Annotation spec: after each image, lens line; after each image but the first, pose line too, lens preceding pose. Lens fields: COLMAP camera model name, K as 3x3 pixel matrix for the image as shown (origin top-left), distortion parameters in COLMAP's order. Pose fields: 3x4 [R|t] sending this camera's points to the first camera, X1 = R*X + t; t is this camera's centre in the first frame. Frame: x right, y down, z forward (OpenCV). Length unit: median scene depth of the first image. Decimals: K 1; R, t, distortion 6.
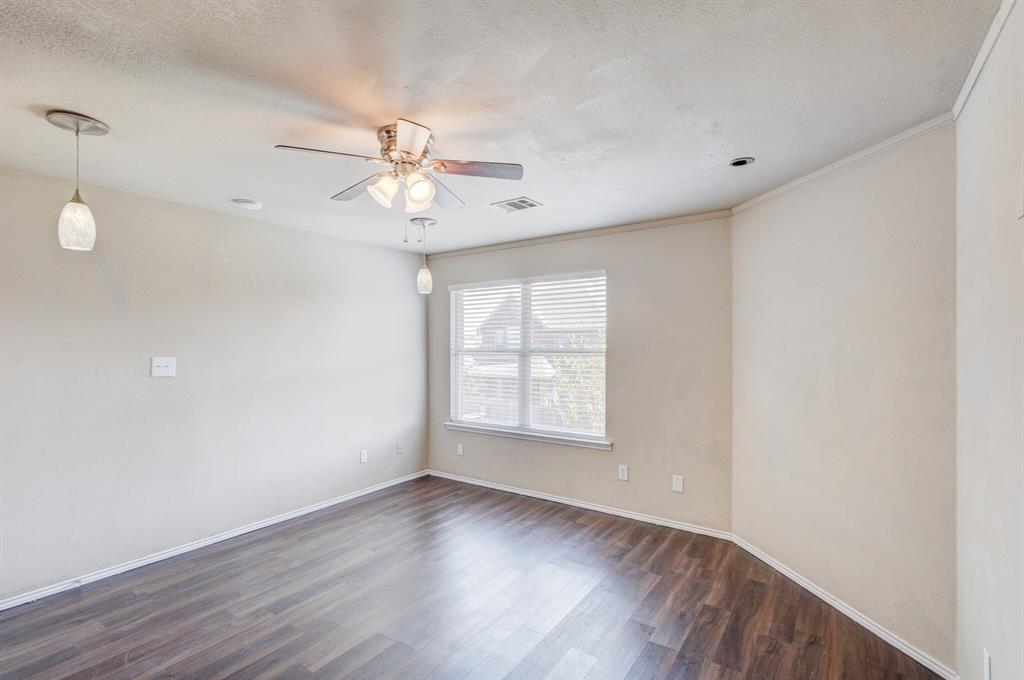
lens RADIAL K [[472.4, 0, 511.8], [0, 472.4, 343.9], [0, 0, 1]] dist [0.004716, -0.000847]
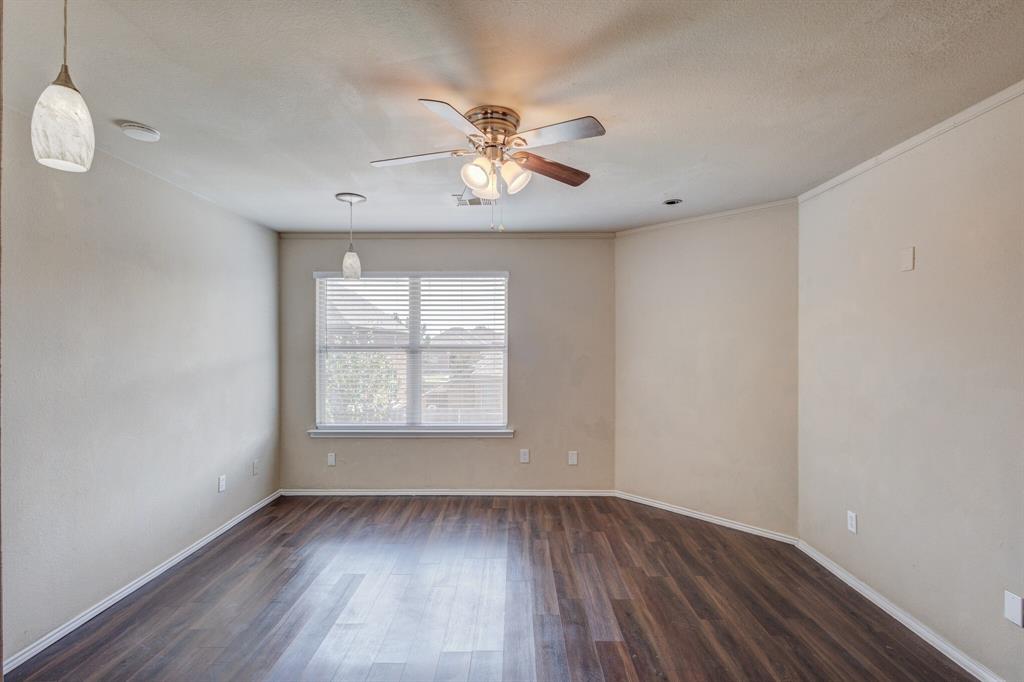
lens RADIAL K [[472.4, 0, 511.8], [0, 472.4, 344.9], [0, 0, 1]] dist [0.004716, -0.000847]
pose [[0.823253, 0.000539, 0.567674, -0.367744], [-0.002609, 0.999993, 0.002835, 0.007810], [-0.567668, -0.003815, 0.823249, 0.093421]]
